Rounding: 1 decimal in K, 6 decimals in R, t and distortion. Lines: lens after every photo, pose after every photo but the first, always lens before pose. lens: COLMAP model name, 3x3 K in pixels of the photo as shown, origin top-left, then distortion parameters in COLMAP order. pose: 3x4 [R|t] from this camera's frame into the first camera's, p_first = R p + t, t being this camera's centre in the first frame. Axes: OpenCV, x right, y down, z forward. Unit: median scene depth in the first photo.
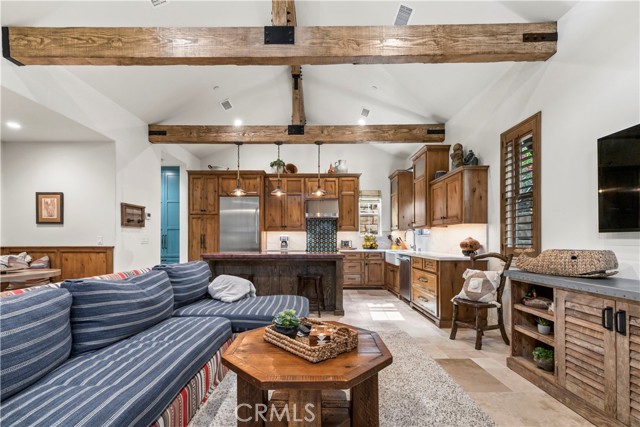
lens RADIAL K [[281.3, 0, 318.6], [0, 281.3, 239.2], [0, 0, 1]] dist [0.000377, -0.000398]
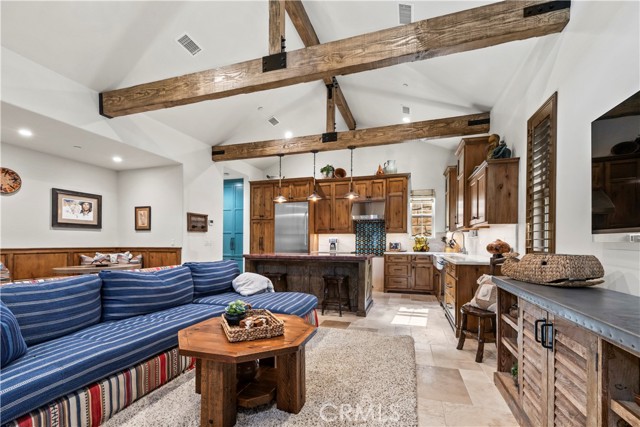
lens RADIAL K [[283.9, 0, 320.2], [0, 283.9, 241.6], [0, 0, 1]] dist [-0.001730, -0.000373]
pose [[0.953587, -0.000919, -0.301115, 0.245492], [0.001538, 0.999997, 0.001821, -0.001889], [0.301113, -0.002200, 0.953586, -0.024320]]
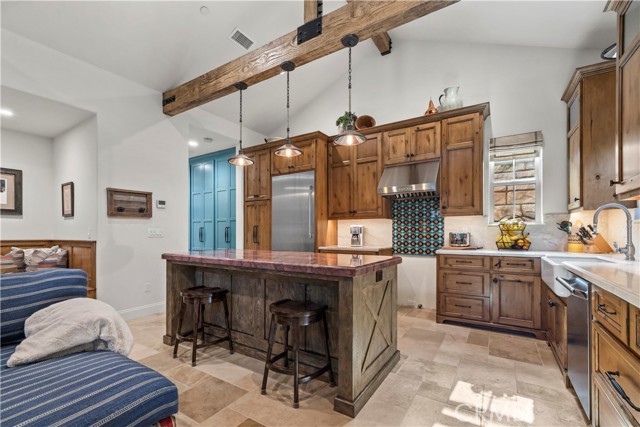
lens RADIAL K [[283.7, 0, 319.0], [0, 283.7, 232.7], [0, 0, 1]] dist [0.000028, -0.000141]
pose [[0.844452, -0.002783, -0.535624, 0.271994], [0.004501, 0.999988, 0.001900, 0.003187], [0.535612, -0.004016, 0.844454, 0.645186]]
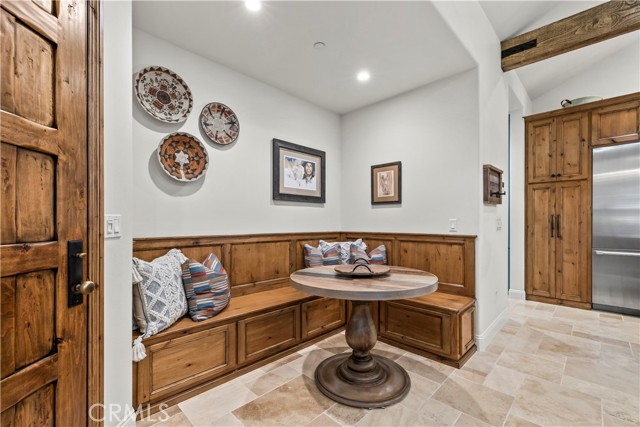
lens RADIAL K [[284.4, 0, 317.9], [0, 284.4, 222.0], [0, 0, 1]] dist [0.000950, 0.000178]
pose [[0.705699, 0.001105, -0.708511, -0.526426], [0.003518, 0.999981, 0.005063, -0.008601], [0.708503, -0.006066, 0.705681, 0.304975]]
